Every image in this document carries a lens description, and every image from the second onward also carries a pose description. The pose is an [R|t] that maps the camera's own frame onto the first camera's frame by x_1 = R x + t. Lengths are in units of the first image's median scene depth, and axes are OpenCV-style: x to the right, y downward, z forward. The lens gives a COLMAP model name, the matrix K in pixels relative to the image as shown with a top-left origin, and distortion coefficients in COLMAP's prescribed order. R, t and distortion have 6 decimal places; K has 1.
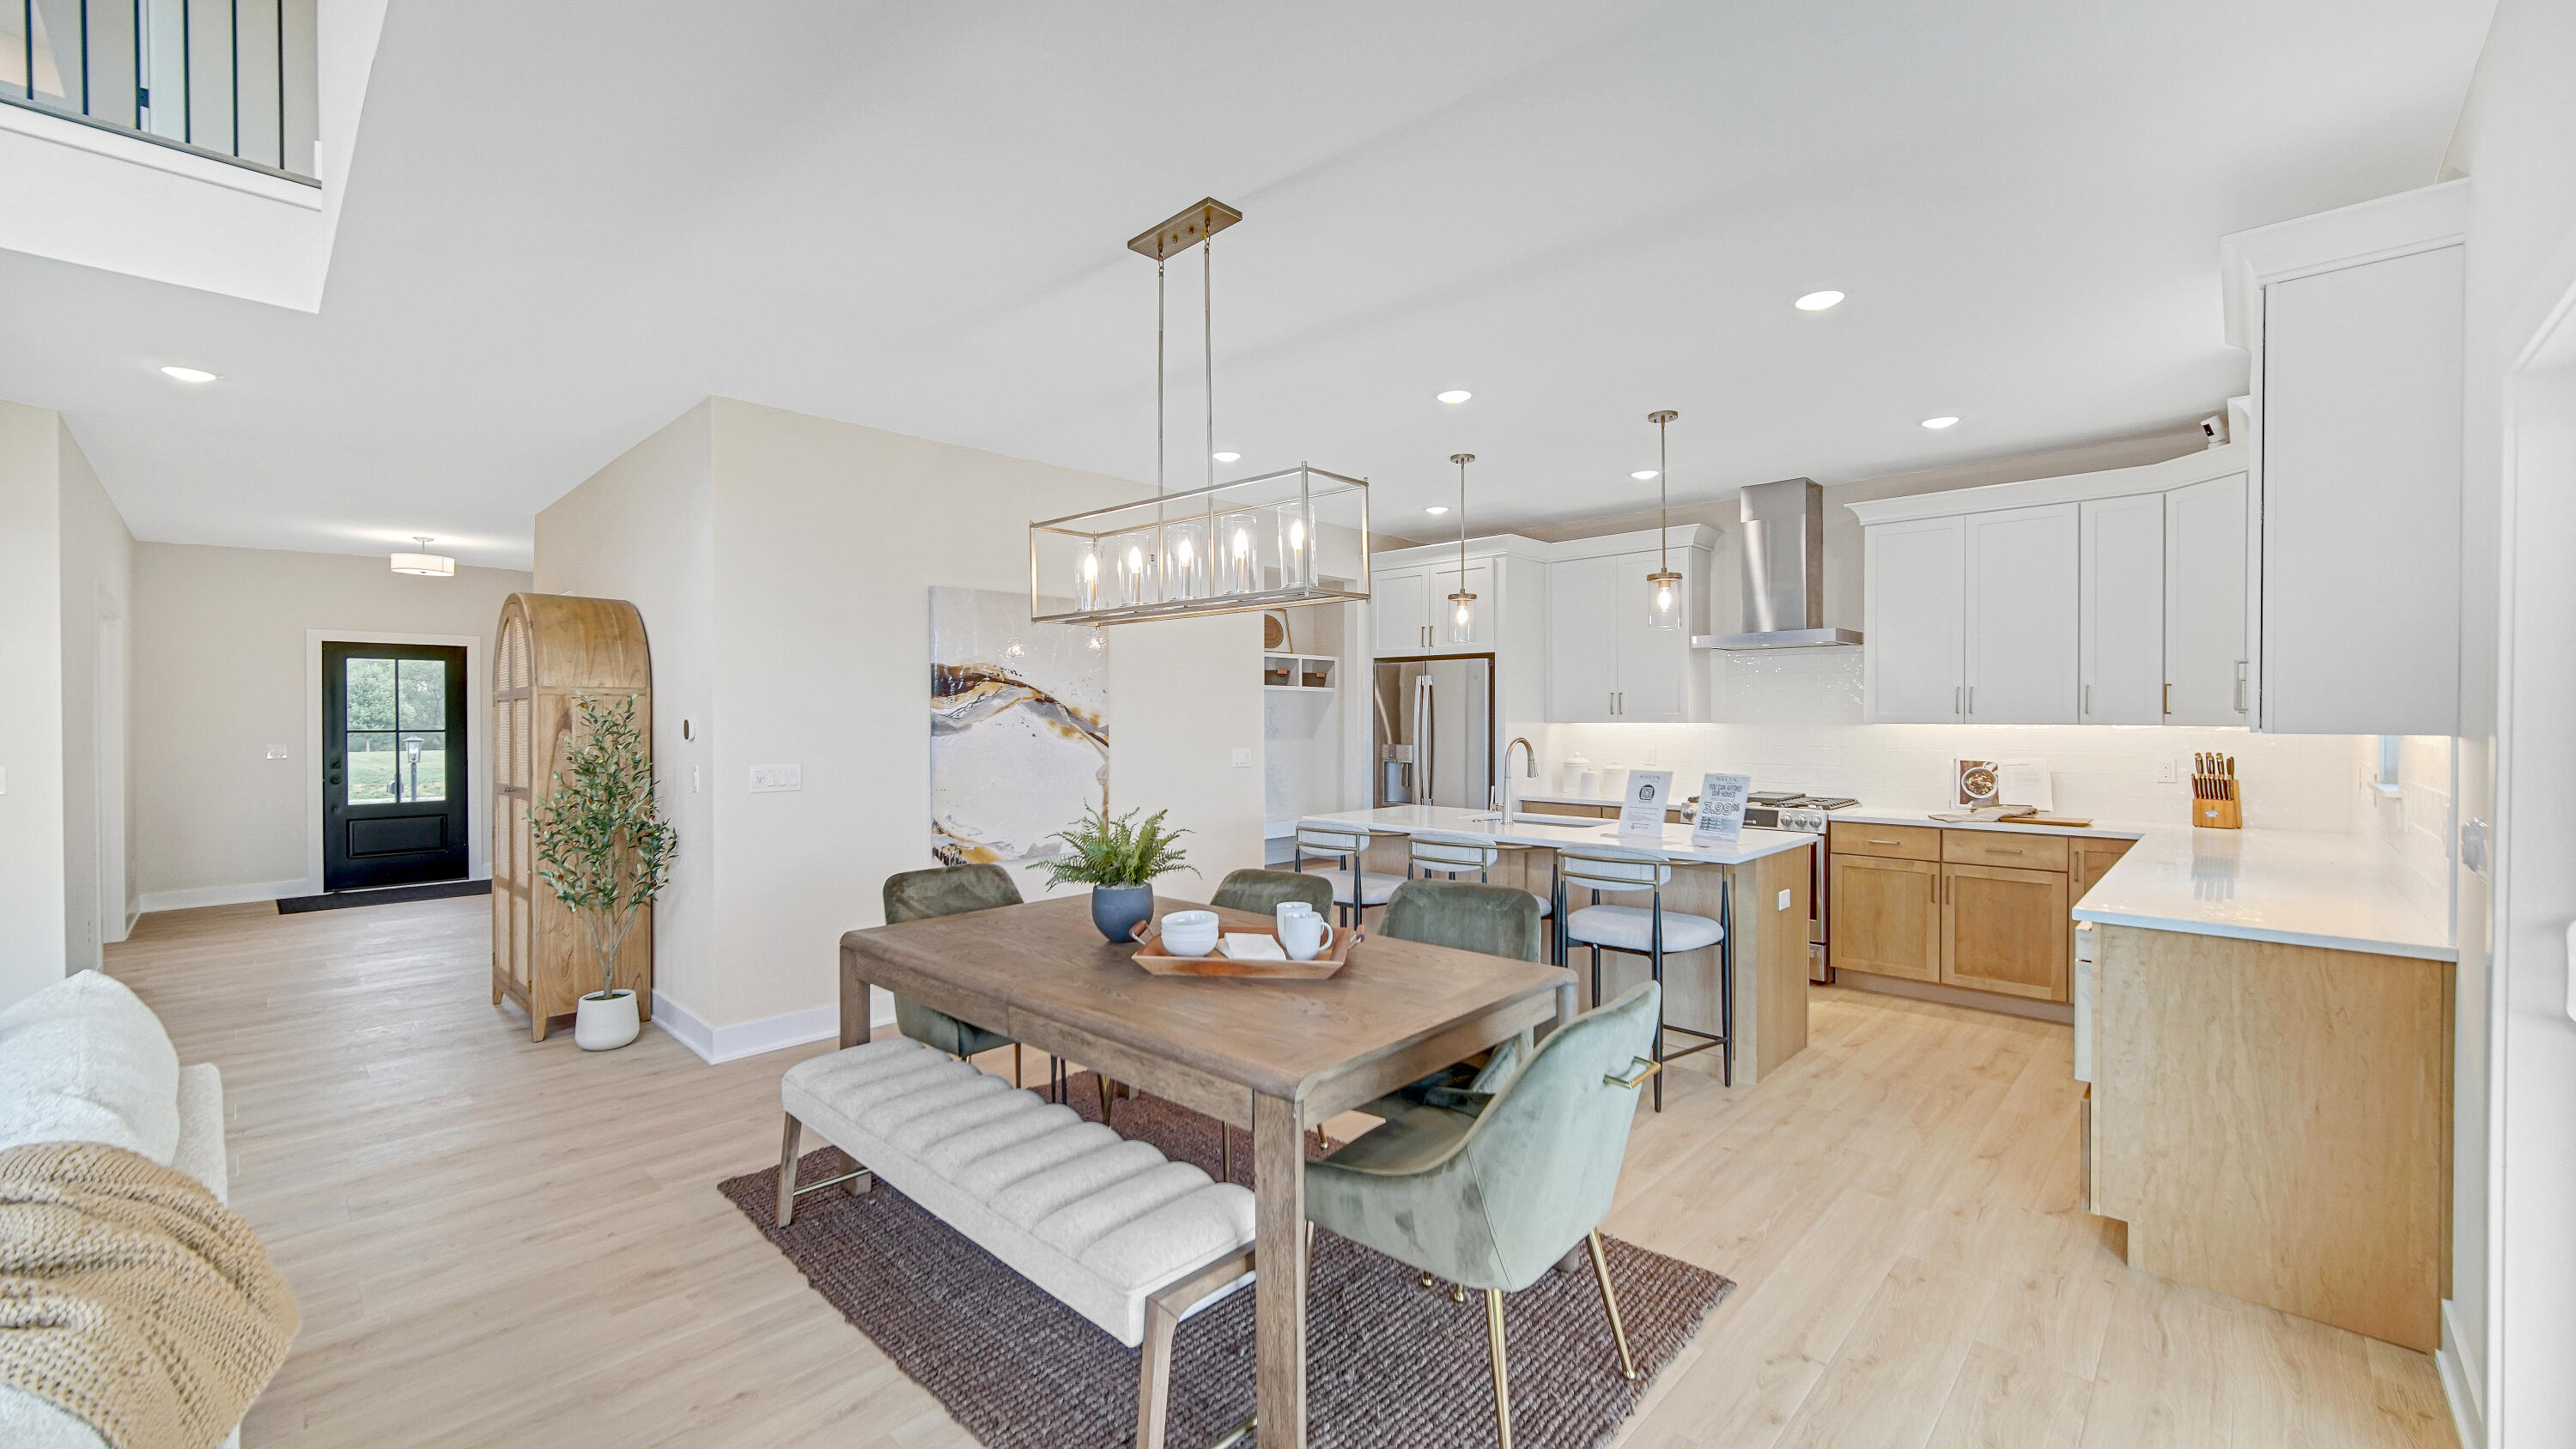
lens RADIAL K [[1025.3, 0, 1273.7], [0, 1025.3, 732.8], [0, 0, 1]] dist [-0.005718, 0.002491]
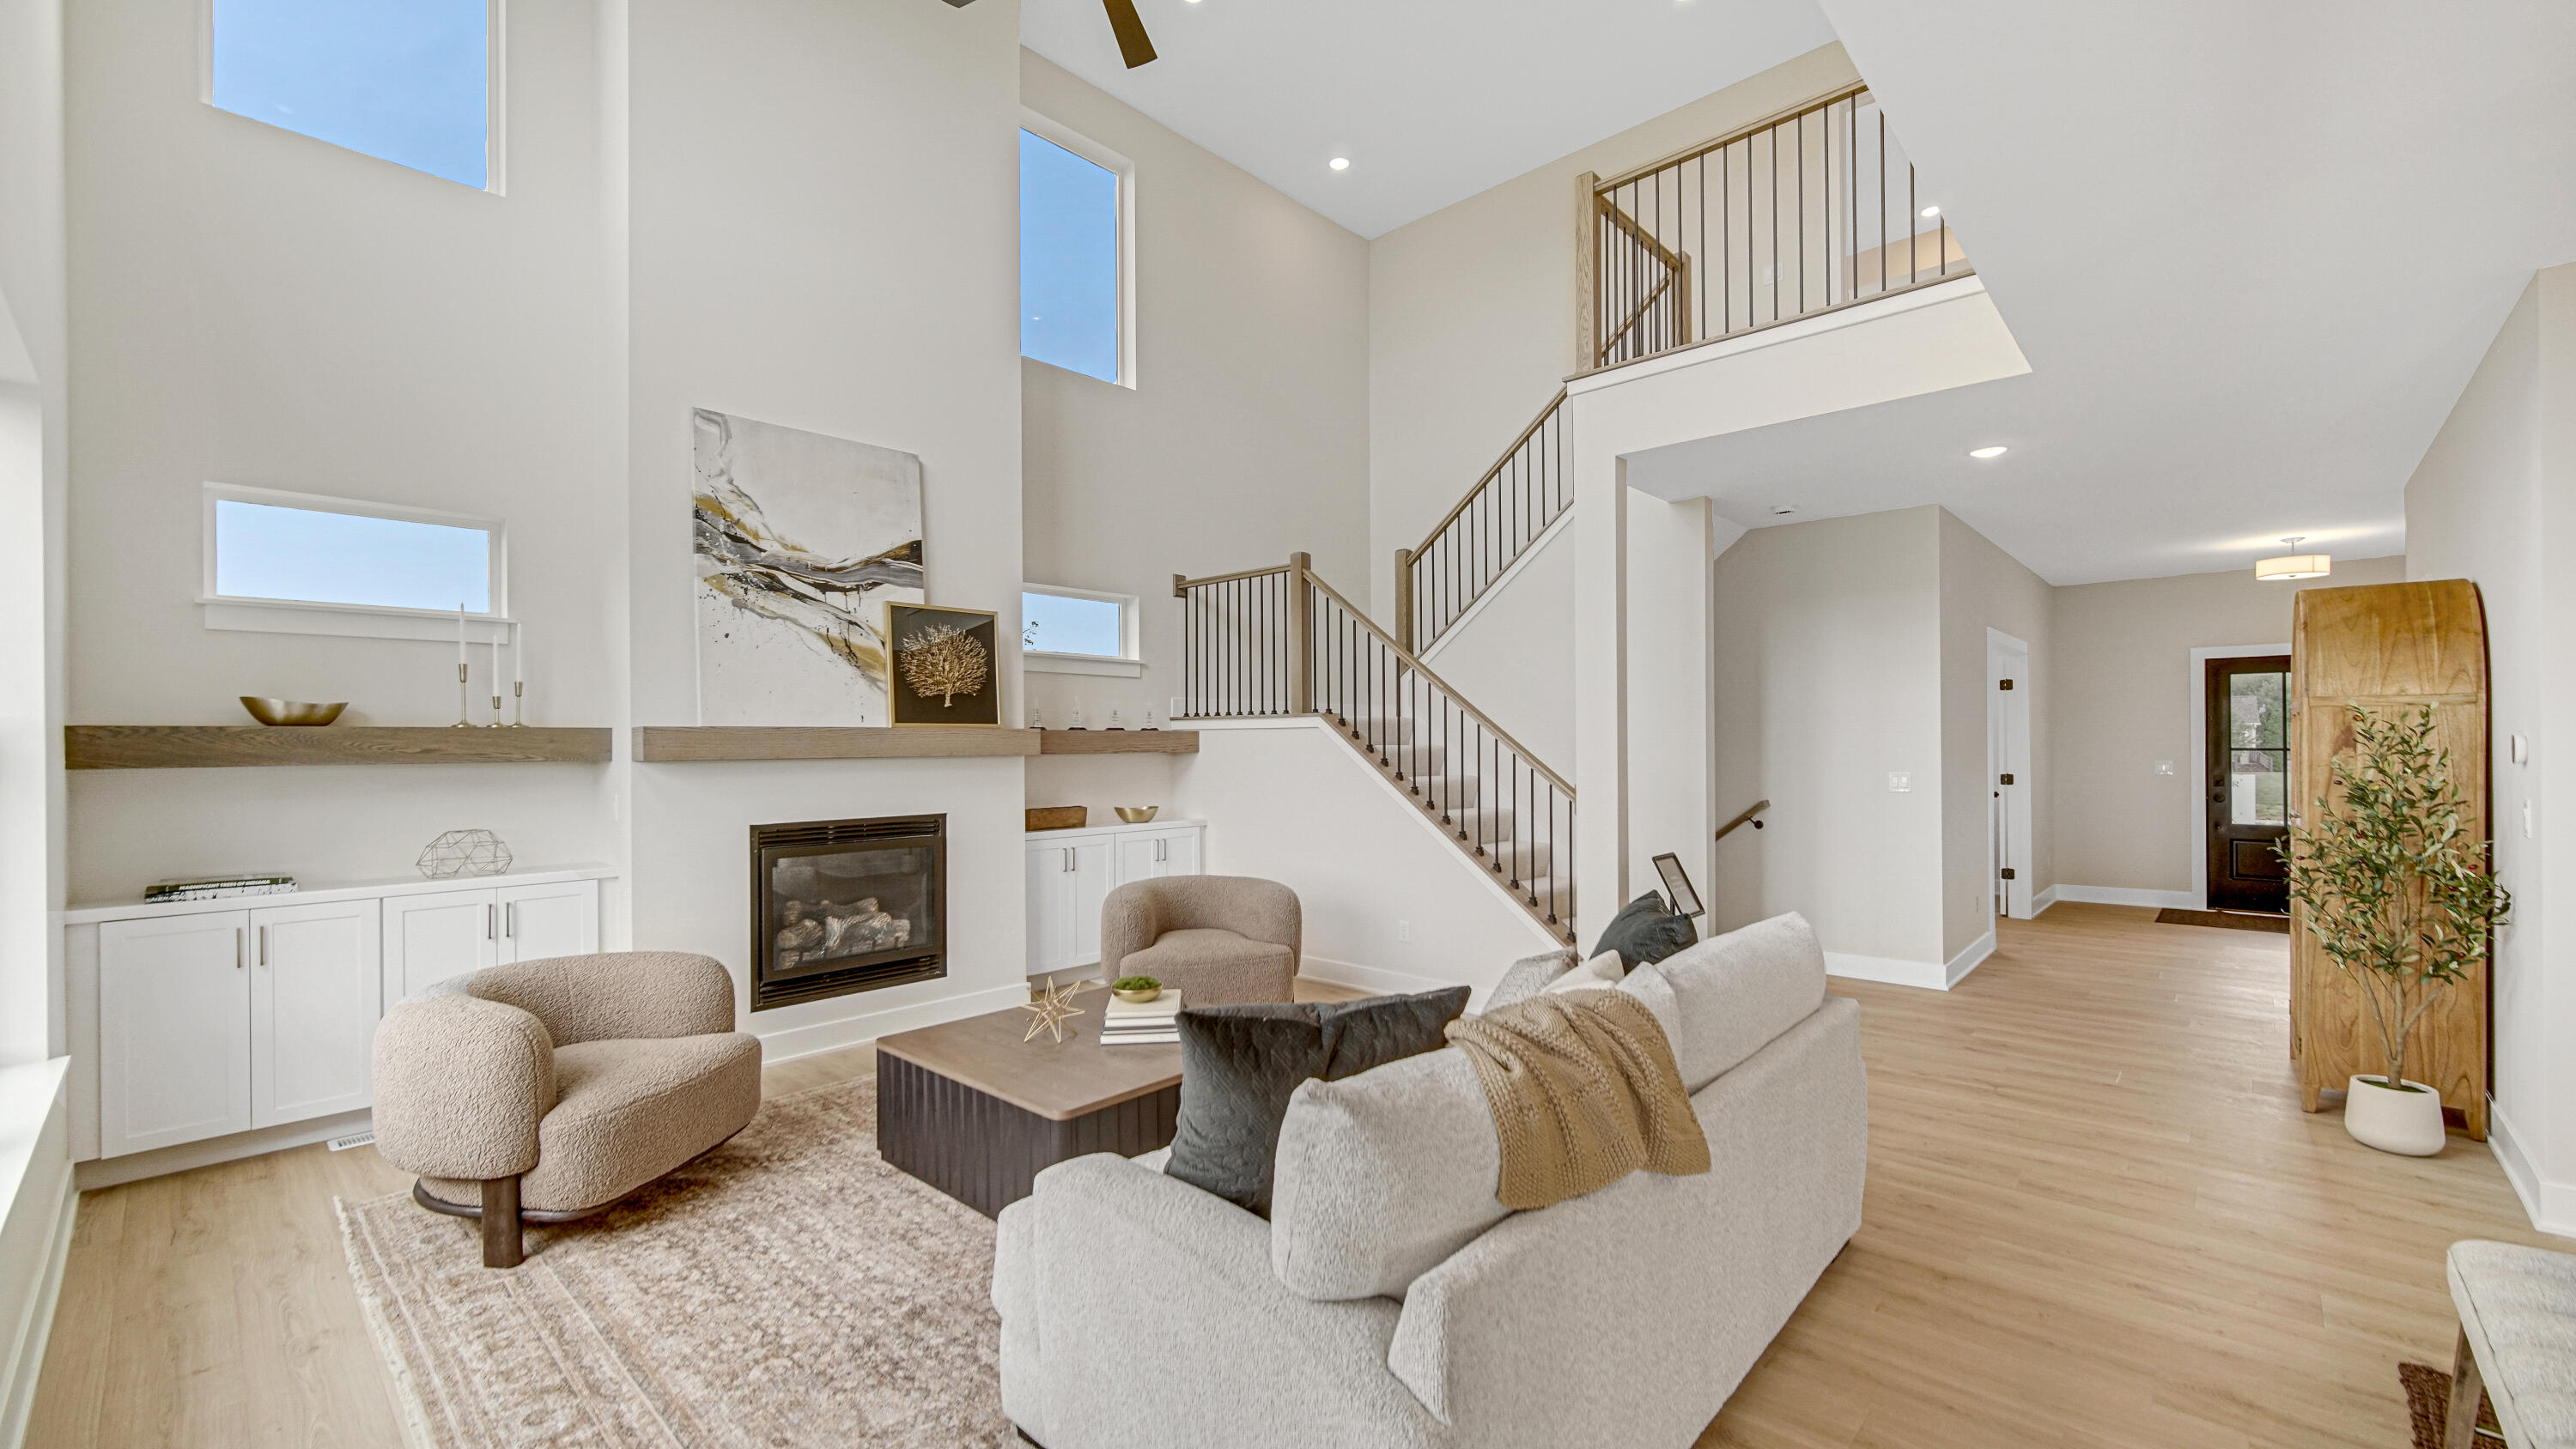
lens RADIAL K [[1025.3, 0, 1267.0], [0, 1025.3, 761.6], [0, 0, 1]] dist [-0.005718, 0.002491]
pose [[0.004336, 0.020460, -0.999781, 0.120194], [-0.010808, 0.999733, 0.020413, 0.000264], [0.999932, 0.010717, 0.004556, 0.111733]]
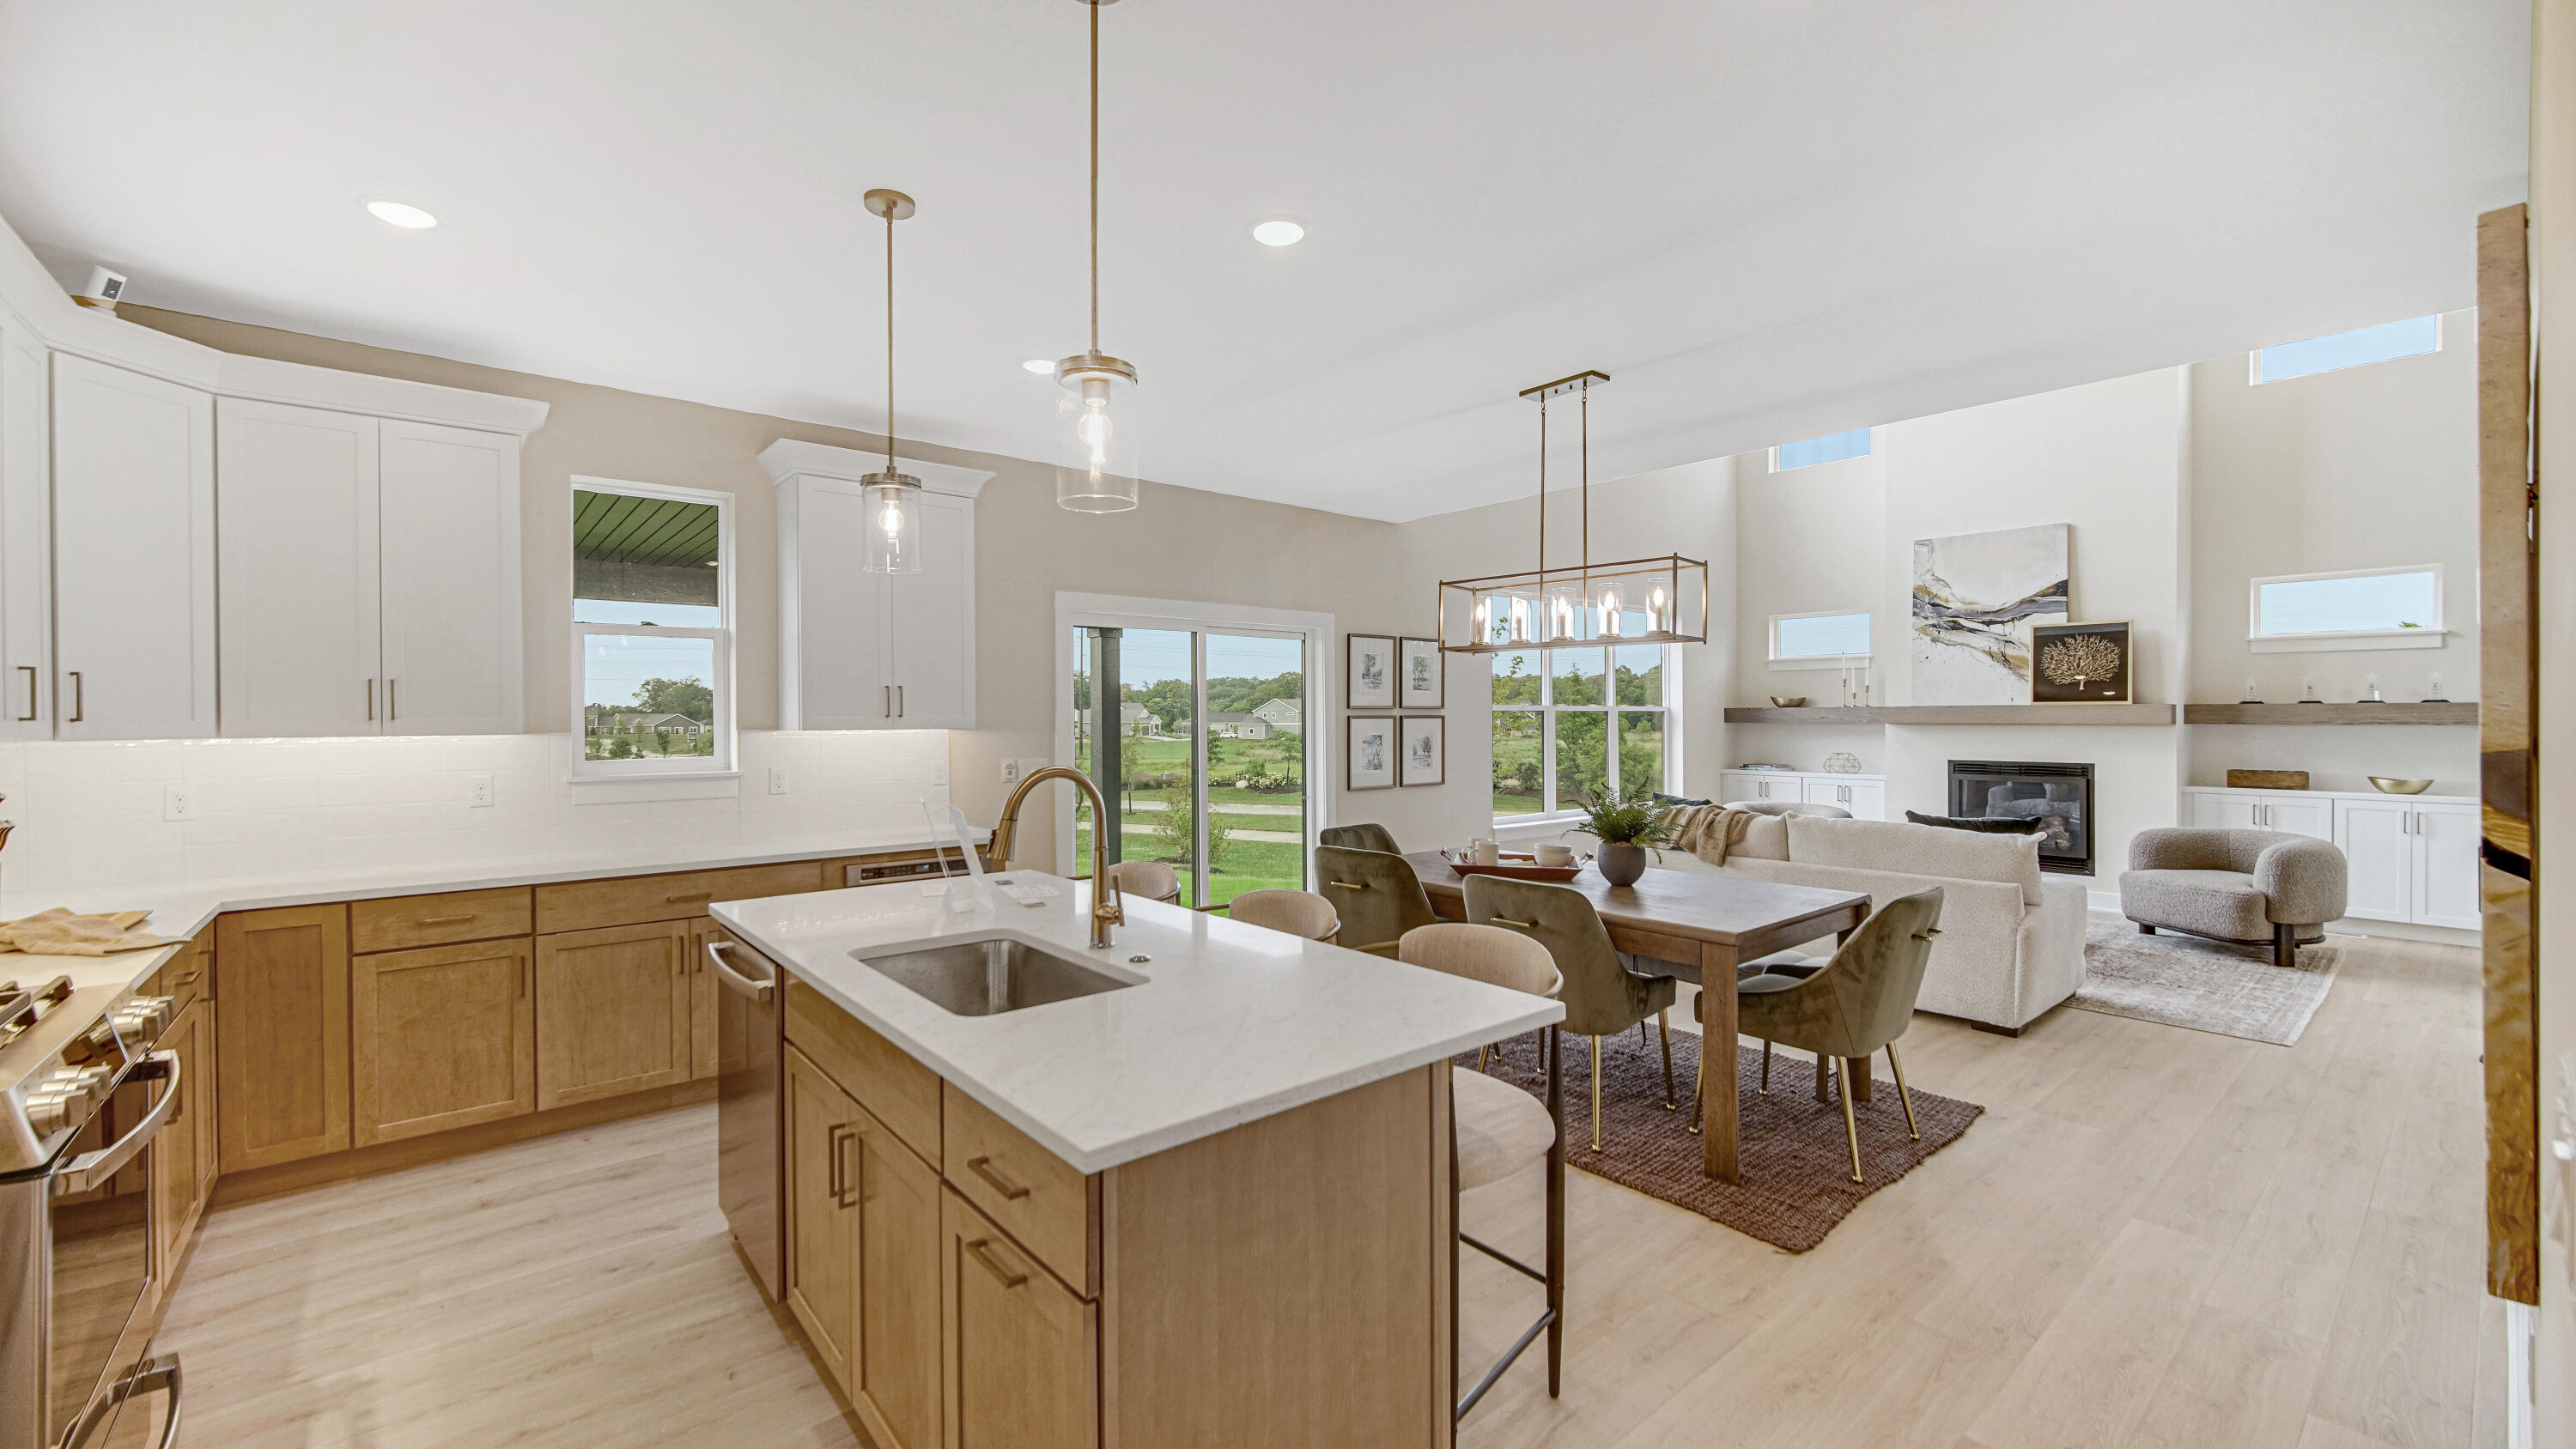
lens RADIAL K [[1025.3, 0, 1283.1], [0, 1025.3, 716.8], [0, 0, 1]] dist [-0.005718, 0.002491]
pose [[-0.993850, 0.005552, 0.110598, 0.091089], [0.007567, 0.999813, 0.017804, -0.028296], [-0.110479, 0.018532, -0.993706, 1.511557]]
